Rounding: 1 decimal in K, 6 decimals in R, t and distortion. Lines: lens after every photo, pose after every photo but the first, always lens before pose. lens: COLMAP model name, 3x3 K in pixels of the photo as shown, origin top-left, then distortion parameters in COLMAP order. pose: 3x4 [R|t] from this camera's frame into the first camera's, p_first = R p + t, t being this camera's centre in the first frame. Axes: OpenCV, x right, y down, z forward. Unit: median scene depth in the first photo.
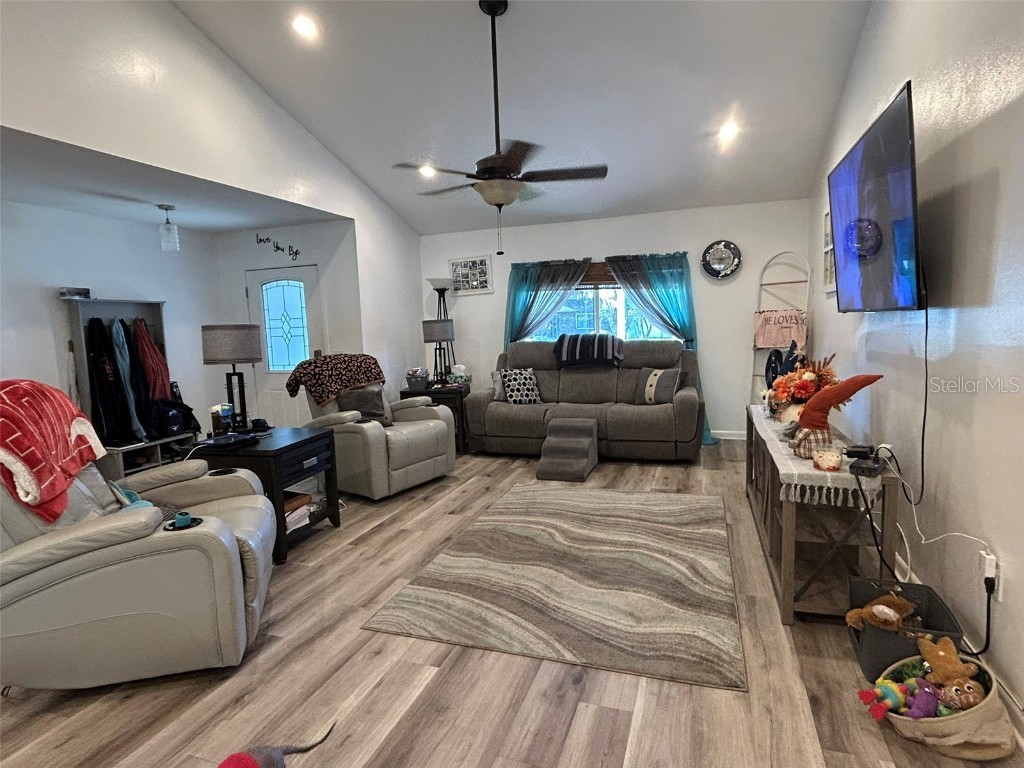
lens RADIAL K [[556.4, 0, 512.0], [0, 556.4, 384.0], [0, 0, 1]] dist [0.003058, 0.000852]
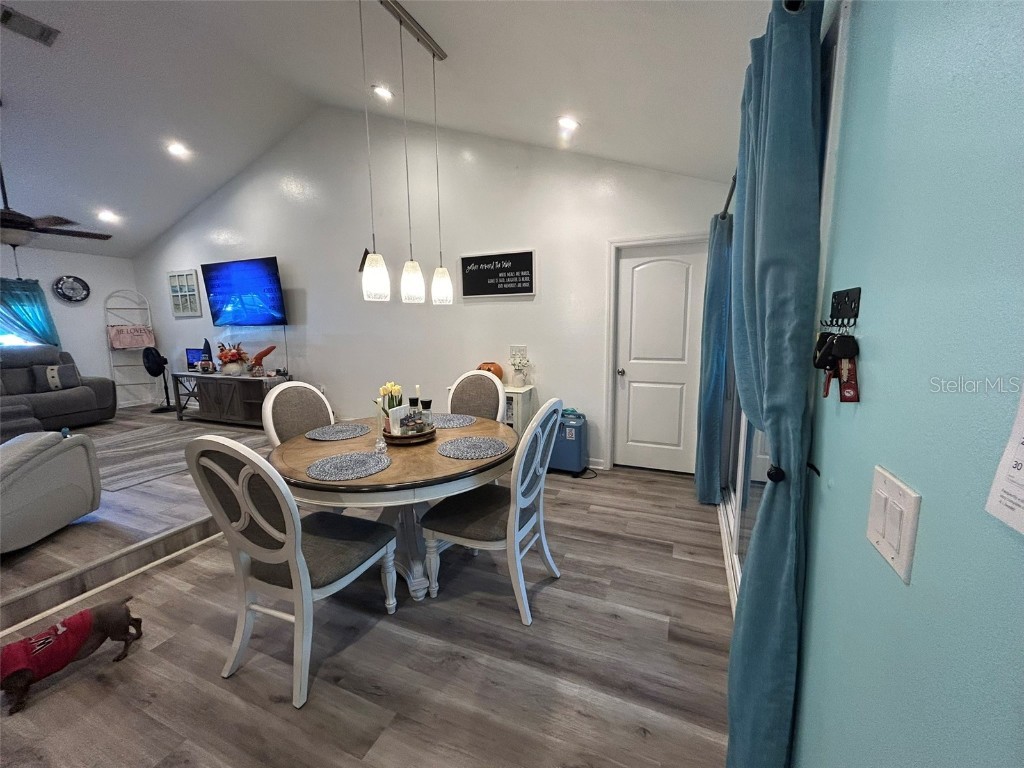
lens RADIAL K [[413.2, 0, 512.0], [0, 413.2, 384.0], [0, 0, 1]] dist [0.000907, -0.000068]
pose [[0.063807, -0.114143, 0.991413, -0.645160], [0.119817, 0.987128, 0.105939, 0.043809], [-0.990743, 0.112029, 0.076662, -0.191612]]
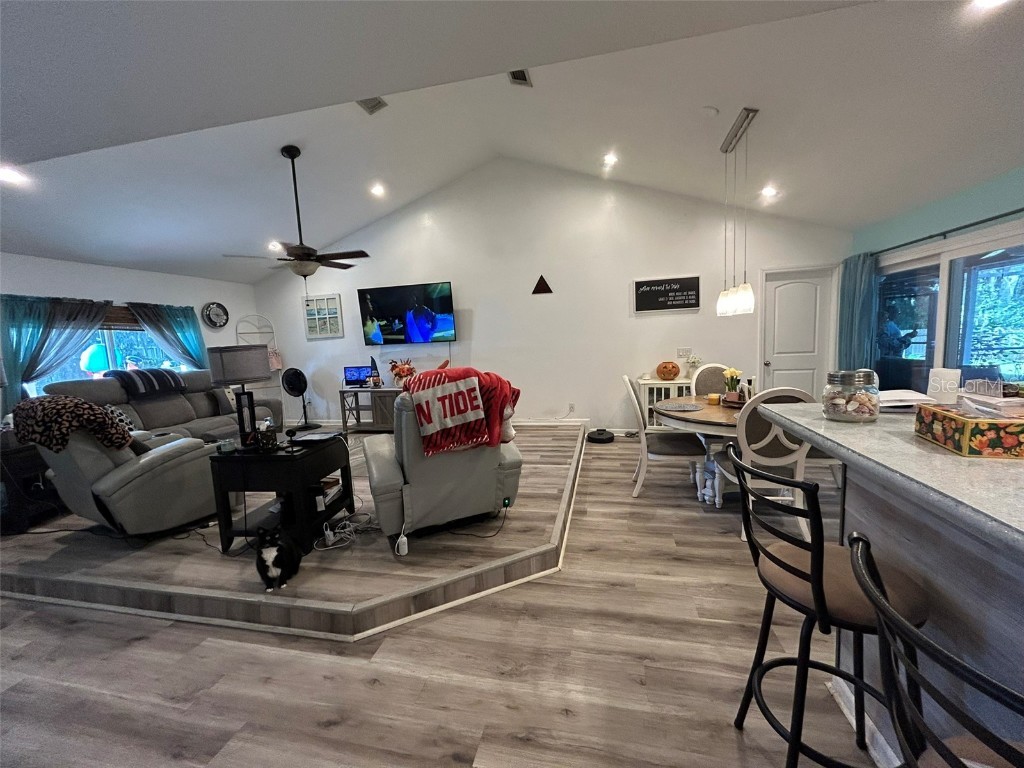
lens RADIAL K [[413.2, 0, 512.0], [0, 413.2, 384.0], [0, 0, 1]] dist [0.000907, -0.000068]
pose [[-0.117458, -0.073447, 0.990358, -0.817893], [0.160464, 0.982753, 0.091914, -0.016389], [-0.980028, 0.169713, -0.103646, 0.366433]]
